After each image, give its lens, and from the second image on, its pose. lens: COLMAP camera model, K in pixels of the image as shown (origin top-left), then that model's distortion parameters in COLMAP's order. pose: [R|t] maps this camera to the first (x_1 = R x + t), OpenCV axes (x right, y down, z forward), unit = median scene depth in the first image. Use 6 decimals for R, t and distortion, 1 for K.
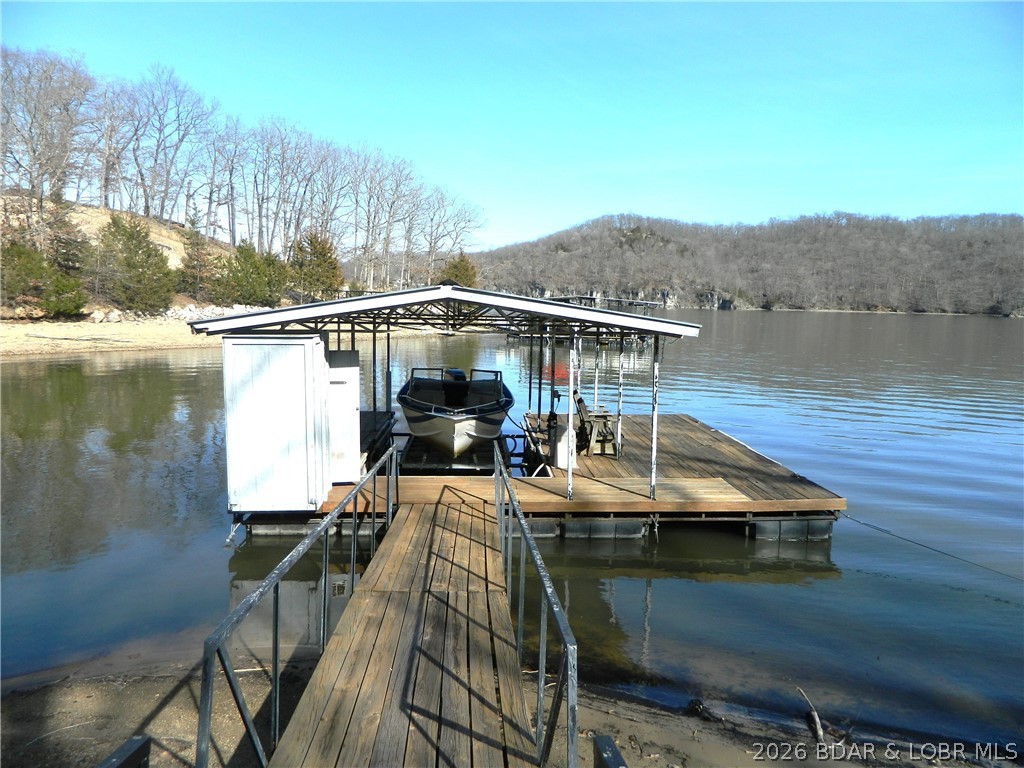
lens RADIAL K [[762.7, 0, 509.4], [0, 762.7, 378.2], [0, 0, 1]] dist [0.003734, -0.008585]
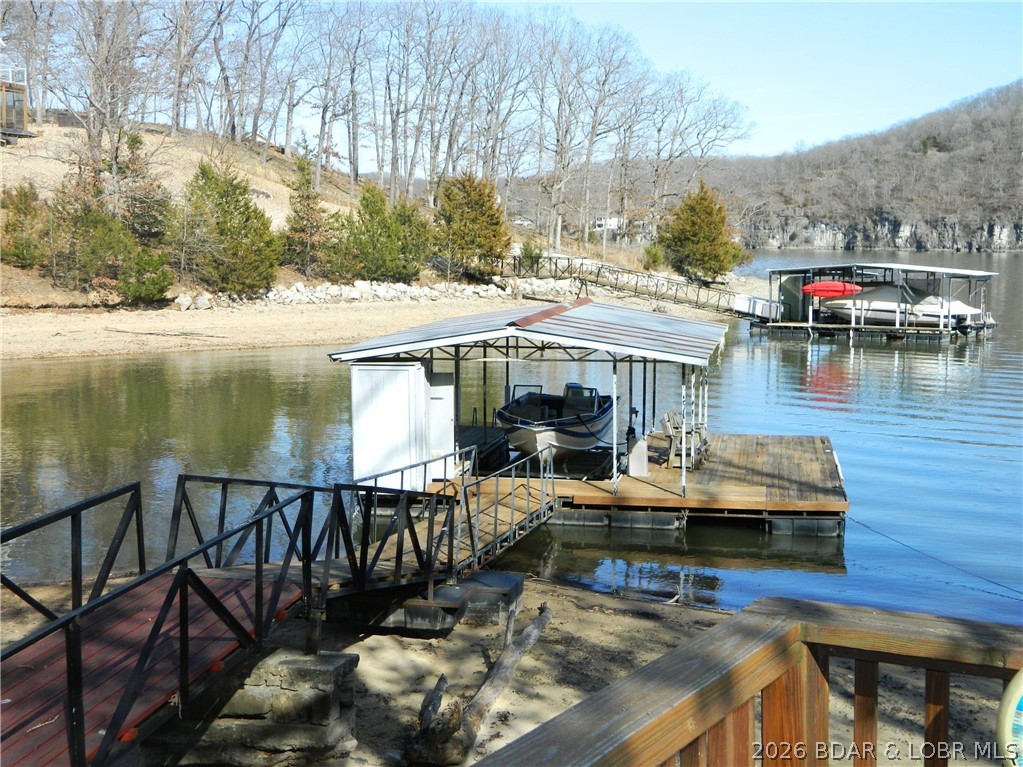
lens RADIAL K [[1394.6, 0, 513.3], [0, 1394.6, 385.3], [0, 0, 1]] dist [-0.017090, 0.000000]
pose [[0.973262, 0.010330, -0.229463, 0.064318], [-0.010175, 0.999947, 0.001861, -0.003202], [0.229470, 0.000523, 0.973315, -0.182693]]
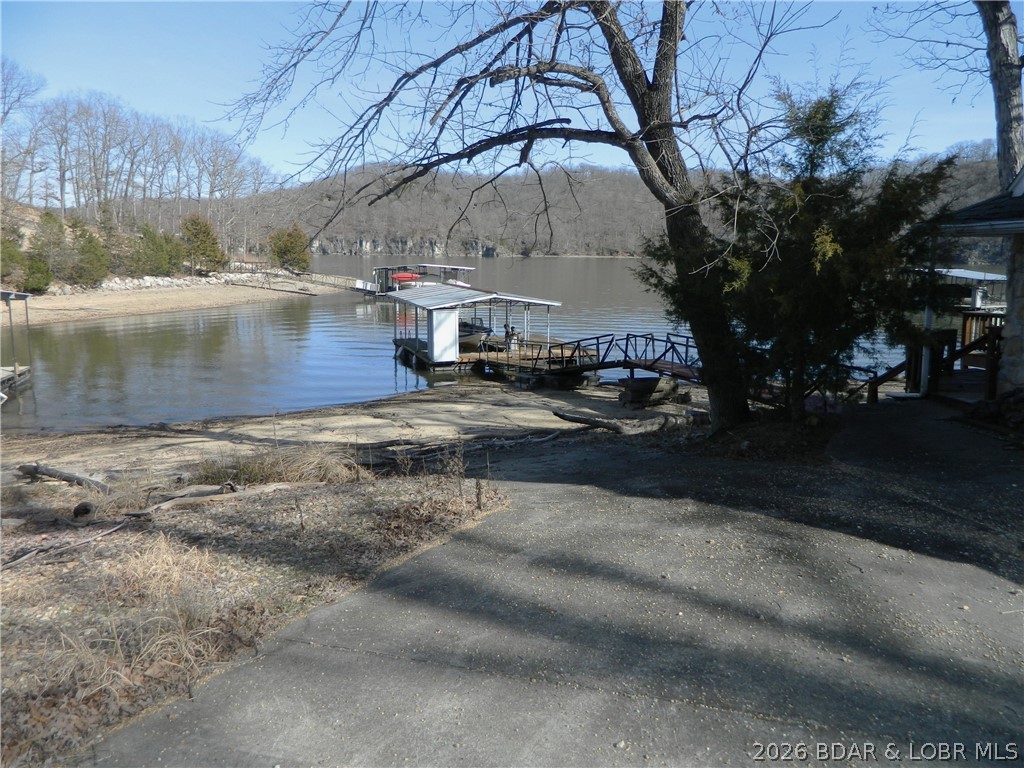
lens RADIAL K [[762.7, 0, 511.1], [0, 762.7, 384.4], [0, 0, 1]] dist [0.003734, -0.008585]
pose [[0.952345, -0.065066, 0.298002, -0.143677], [0.041843, 0.995615, 0.083665, -0.000206], [-0.302139, -0.067208, 0.950892, -0.313222]]
